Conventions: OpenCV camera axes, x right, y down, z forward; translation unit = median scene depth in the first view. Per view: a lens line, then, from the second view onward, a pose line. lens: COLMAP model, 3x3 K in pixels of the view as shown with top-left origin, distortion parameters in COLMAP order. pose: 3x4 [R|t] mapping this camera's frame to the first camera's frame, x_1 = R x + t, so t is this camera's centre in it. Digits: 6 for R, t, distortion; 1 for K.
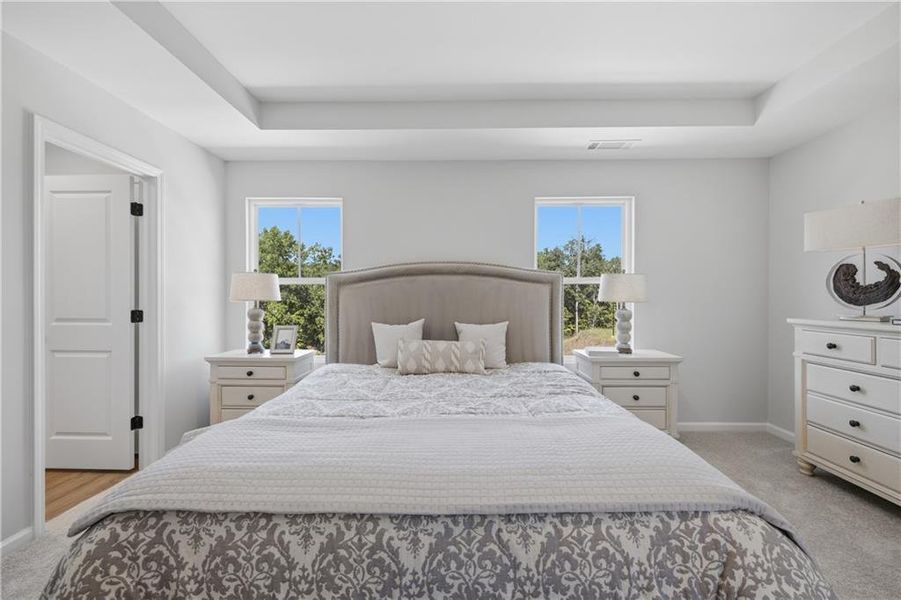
lens RADIAL K [[381.1, 0, 450.5], [0, 381.1, 300.0], [0, 0, 1]] dist [0.002111, -0.000177]
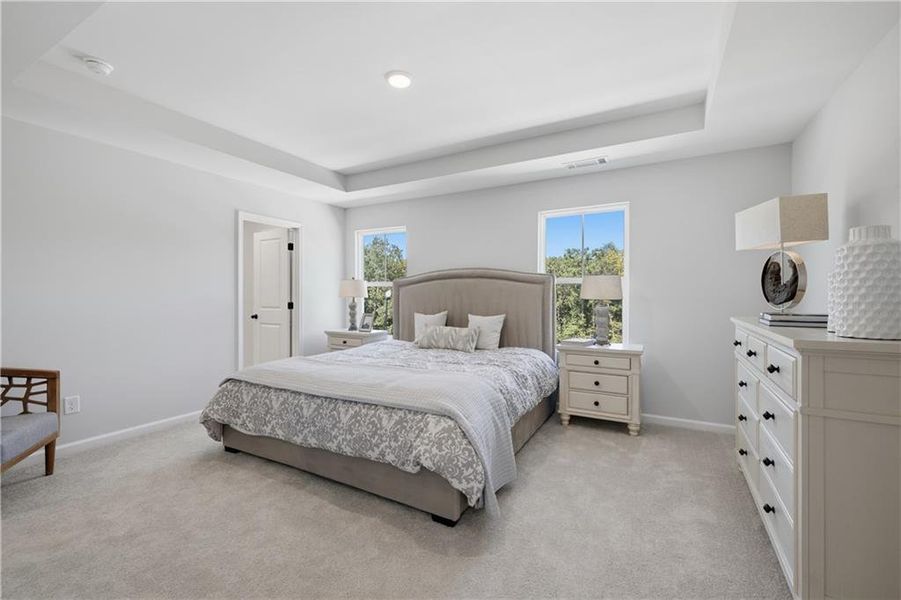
lens RADIAL K [[381.1, 0, 450.5], [0, 381.1, 300.0], [0, 0, 1]] dist [0.002111, -0.000177]
pose [[0.881060, 0.006871, -0.472954, 0.667348], [-0.003720, 0.999964, 0.007597, -0.000607], [0.472989, -0.004934, 0.881054, -0.225702]]
